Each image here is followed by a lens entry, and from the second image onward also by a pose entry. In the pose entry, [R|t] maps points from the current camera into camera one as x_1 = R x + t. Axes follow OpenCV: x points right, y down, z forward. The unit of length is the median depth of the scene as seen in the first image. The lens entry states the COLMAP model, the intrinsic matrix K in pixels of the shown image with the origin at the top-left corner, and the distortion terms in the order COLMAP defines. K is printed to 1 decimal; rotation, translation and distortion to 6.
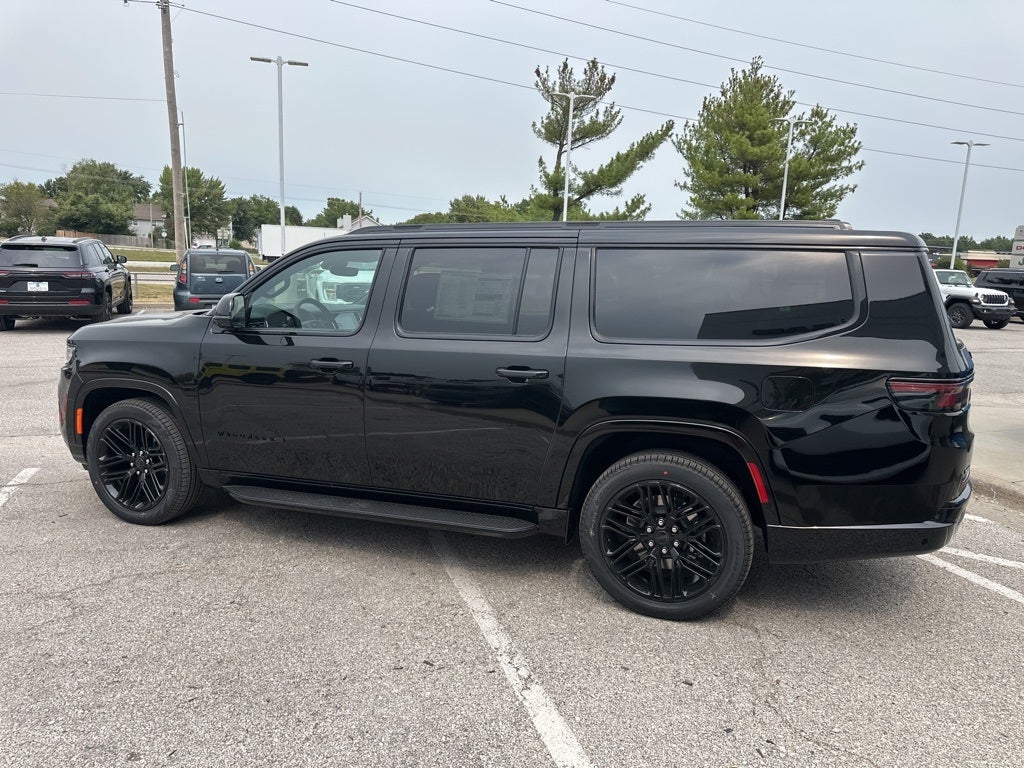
lens RADIAL K [[717.6, 0, 508.9], [0, 717.6, 393.5], [0, 0, 1]] dist [0.033458, -0.037850]
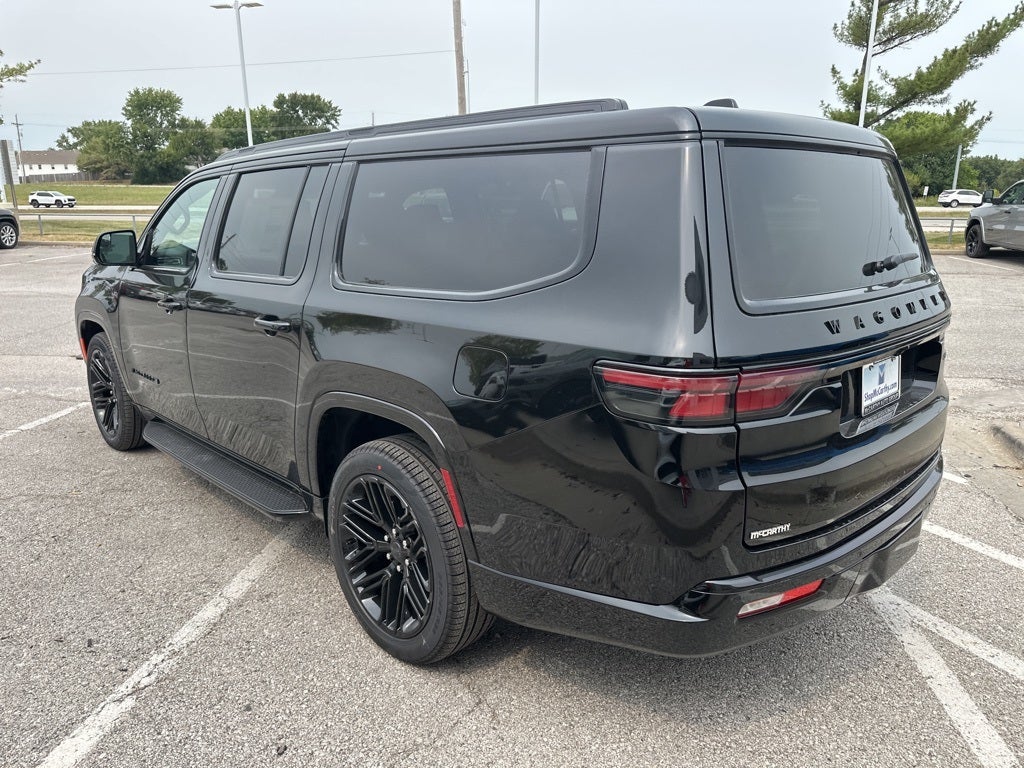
lens RADIAL K [[717.6, 0, 508.8], [0, 717.6, 389.0], [0, 0, 1]] dist [0.033458, -0.037850]
pose [[0.898677, 0.082317, -0.430817, 0.094628], [-0.050340, 0.995098, 0.085126, -0.005750], [0.435713, -0.054813, 0.898415, 0.057303]]
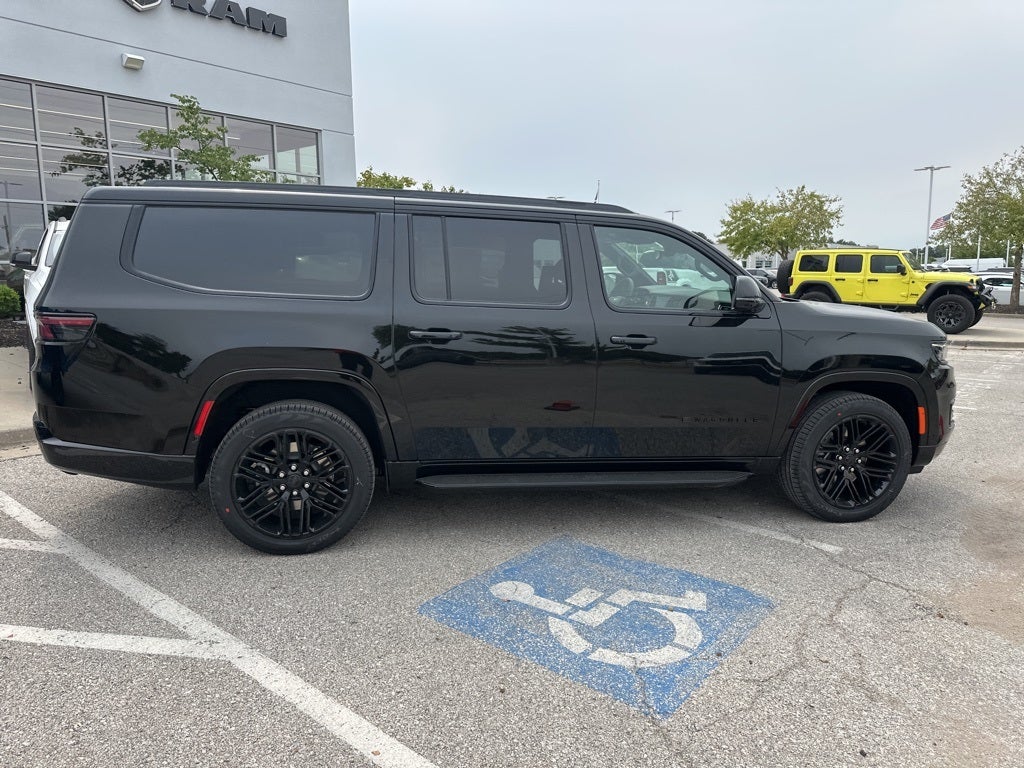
lens RADIAL K [[717.6, 0, 511.8], [0, 717.6, 381.9], [0, 0, 1]] dist [0.033458, -0.037850]
pose [[-0.843497, 0.043860, -0.535340, 0.104165], [-0.133051, 0.948539, 0.287352, -0.055449], [0.520394, 0.313608, -0.794254, 0.369754]]
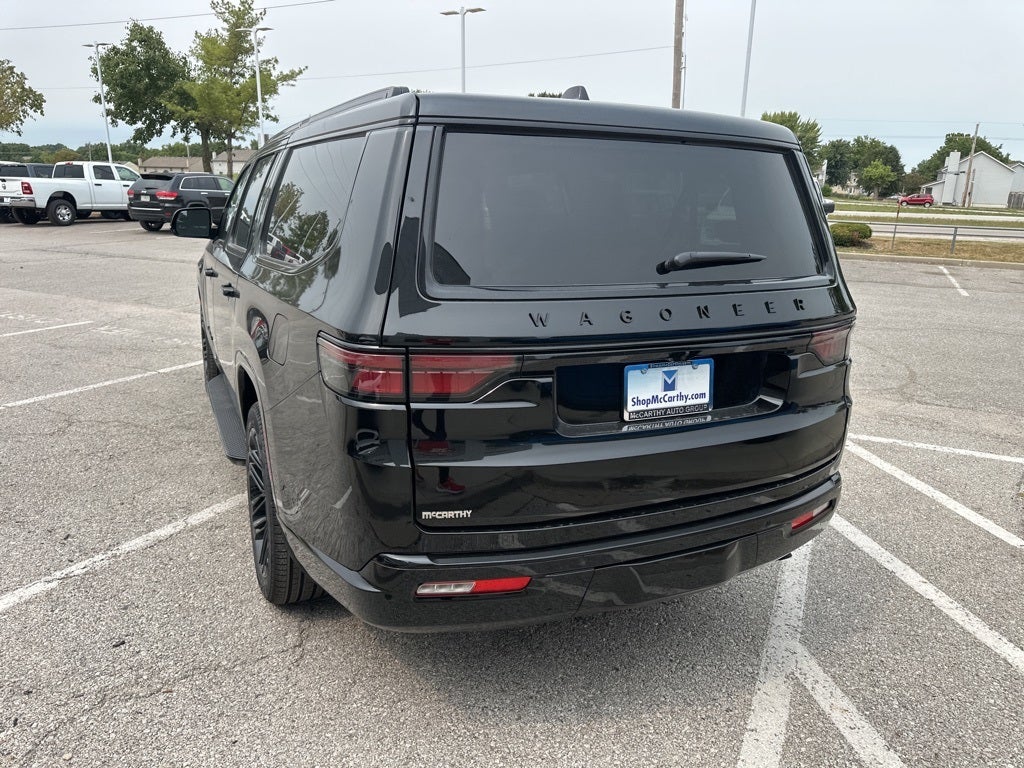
lens RADIAL K [[717.6, 0, 505.2], [0, 717.6, 382.7], [0, 0, 1]] dist [0.033458, -0.037850]
pose [[0.713547, 0.167852, -0.680203, 0.142499], [-0.129414, 0.985747, 0.107492, -0.008615], [0.688551, 0.011327, 0.725099, 0.086240]]
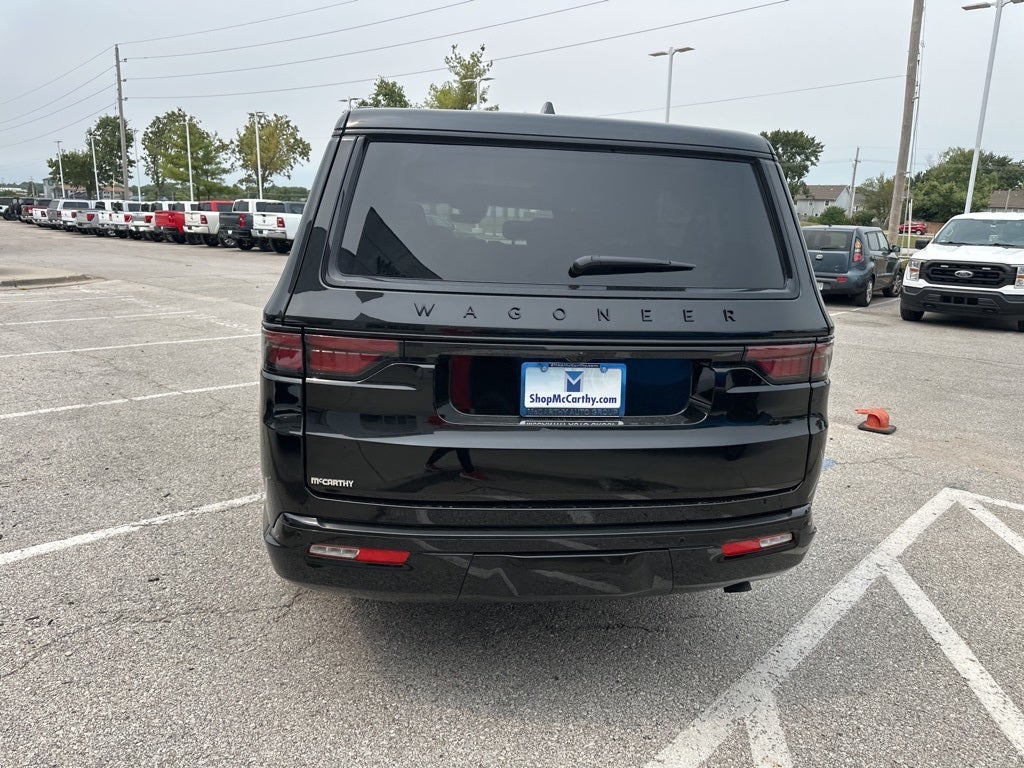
lens RADIAL K [[717.6, 0, 506.7], [0, 717.6, 383.2], [0, 0, 1]] dist [0.033458, -0.037850]
pose [[0.477726, 0.176357, -0.860625, 0.169046], [-0.178627, 0.978679, 0.101394, -0.009298], [0.860157, 0.105292, 0.499042, 0.112192]]
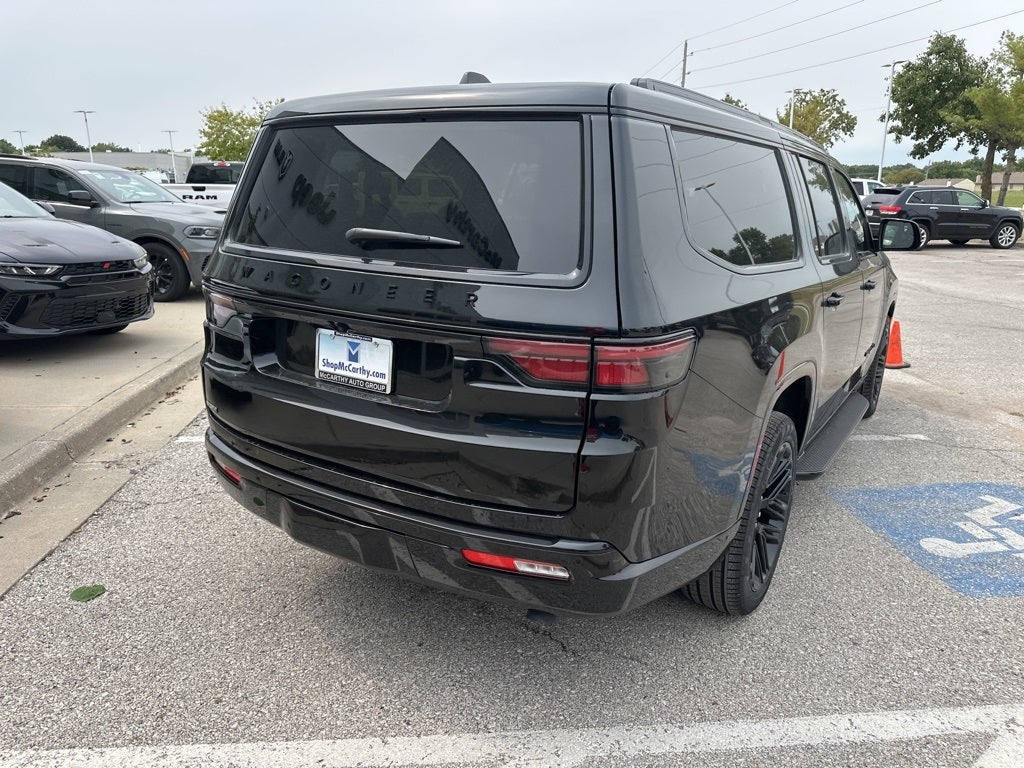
lens RADIAL K [[717.6, 0, 510.4], [0, 717.6, 392.9], [0, 0, 1]] dist [0.033458, -0.037850]
pose [[-0.215818, 0.230184, -0.948914, 0.180901], [-0.199544, 0.940910, 0.273626, -0.026087], [0.955827, 0.248404, -0.157133, 0.197551]]
